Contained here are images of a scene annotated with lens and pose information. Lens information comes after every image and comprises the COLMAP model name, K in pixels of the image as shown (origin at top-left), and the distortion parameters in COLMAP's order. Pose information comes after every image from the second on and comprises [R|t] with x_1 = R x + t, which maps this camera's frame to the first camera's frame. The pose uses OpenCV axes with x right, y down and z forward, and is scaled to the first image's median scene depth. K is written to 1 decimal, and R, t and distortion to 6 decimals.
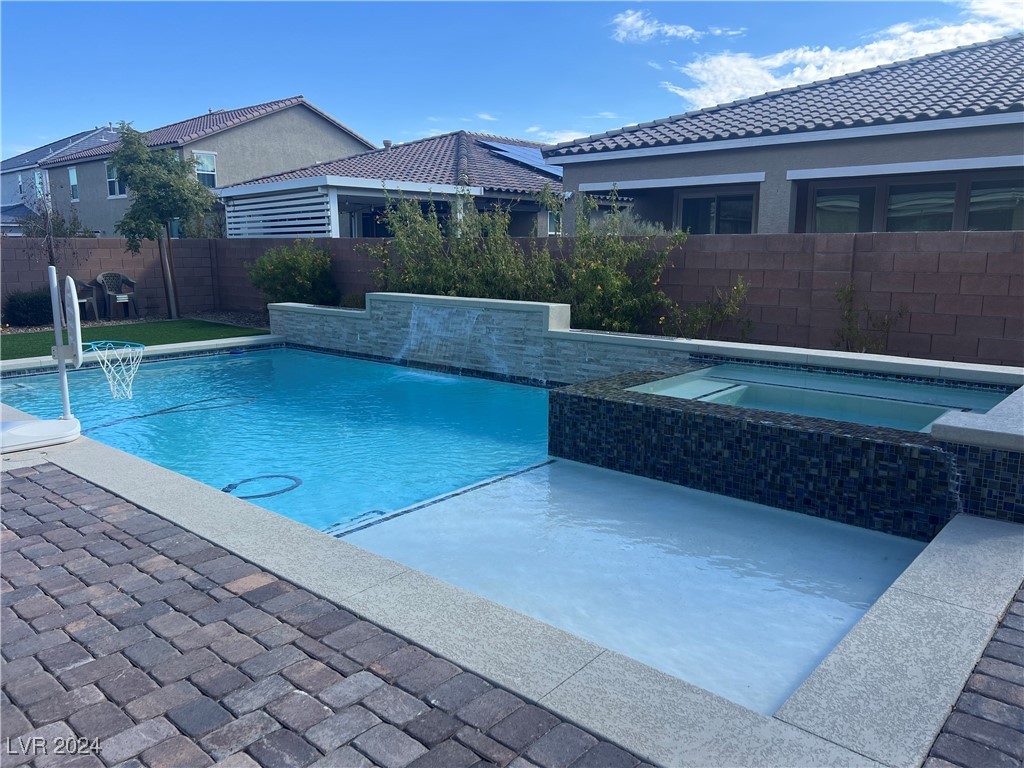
lens RADIAL K [[766.2, 0, 513.3], [0, 766.2, 388.3], [0, 0, 1]] dist [0.075785, -0.110075]
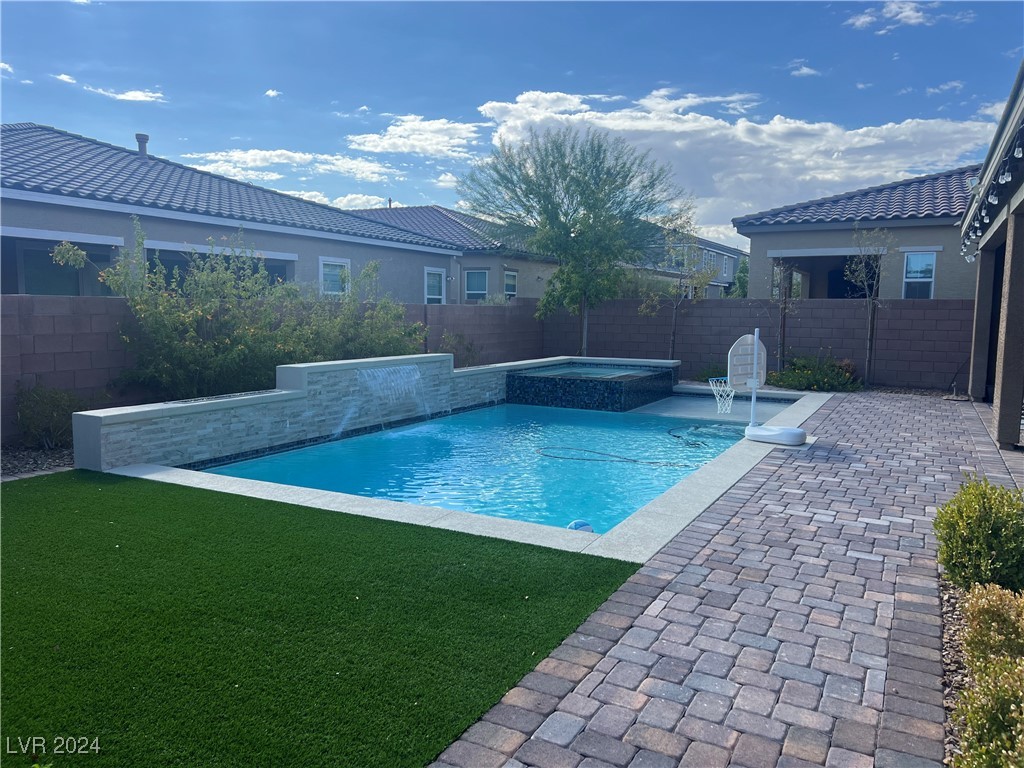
lens RADIAL K [[766.2, 0, 513.3], [0, 766.2, 388.3], [0, 0, 1]] dist [0.075785, -0.110075]
pose [[-0.226942, -0.104055, 0.968334, -1.066650], [0.169486, 0.974885, 0.144480, -0.185061], [-0.959047, 0.196908, -0.203606, 0.966600]]
